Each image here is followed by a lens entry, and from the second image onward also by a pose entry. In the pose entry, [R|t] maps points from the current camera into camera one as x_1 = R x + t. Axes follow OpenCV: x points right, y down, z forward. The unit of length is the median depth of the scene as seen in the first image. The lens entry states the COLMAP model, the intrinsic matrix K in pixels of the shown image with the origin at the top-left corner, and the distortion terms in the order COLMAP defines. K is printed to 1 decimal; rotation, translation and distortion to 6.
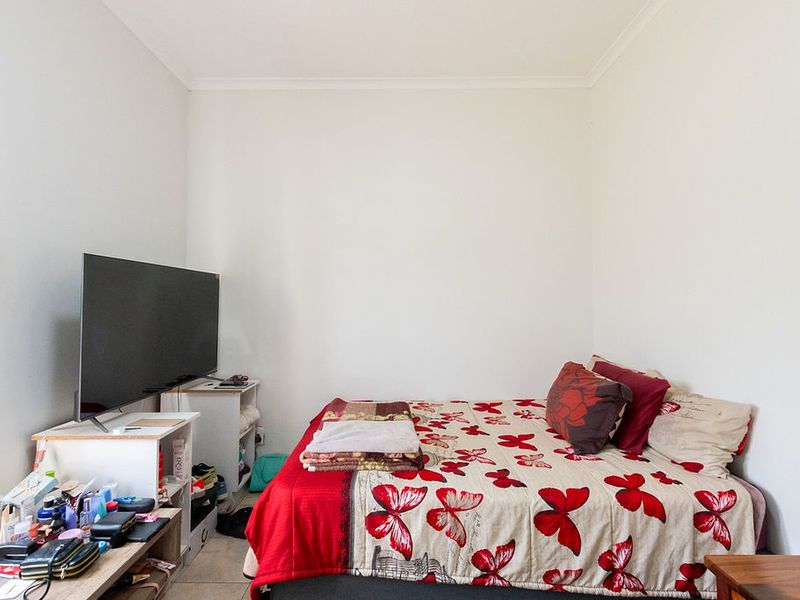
lens RADIAL K [[389.0, 0, 398.8], [0, 389.0, 307.1], [0, 0, 1]] dist [0.004983, 0.000134]
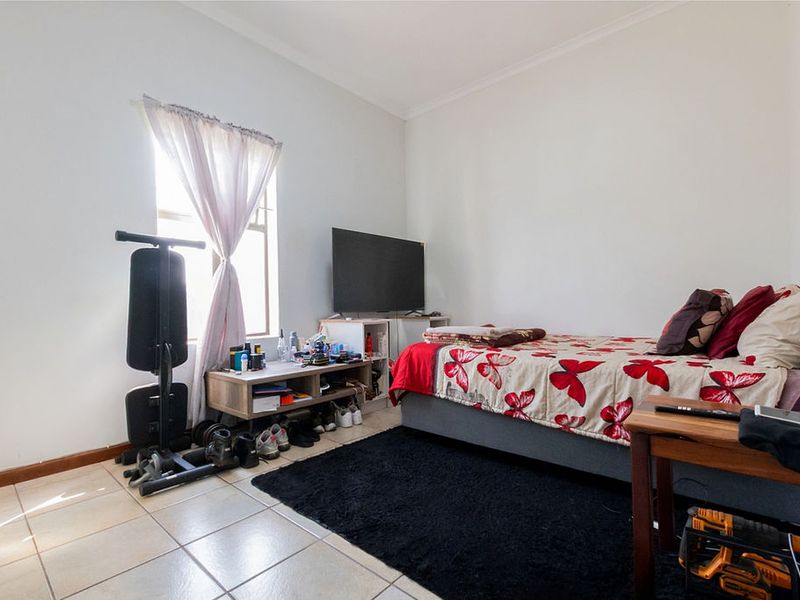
lens RADIAL K [[389.0, 0, 398.8], [0, 389.0, 307.1], [0, 0, 1]] dist [0.004983, 0.000134]
pose [[0.766863, -0.009718, -0.641738, 0.815180], [0.023108, 0.999655, 0.012476, 0.279613], [0.641395, -0.024397, 0.766823, -0.354396]]
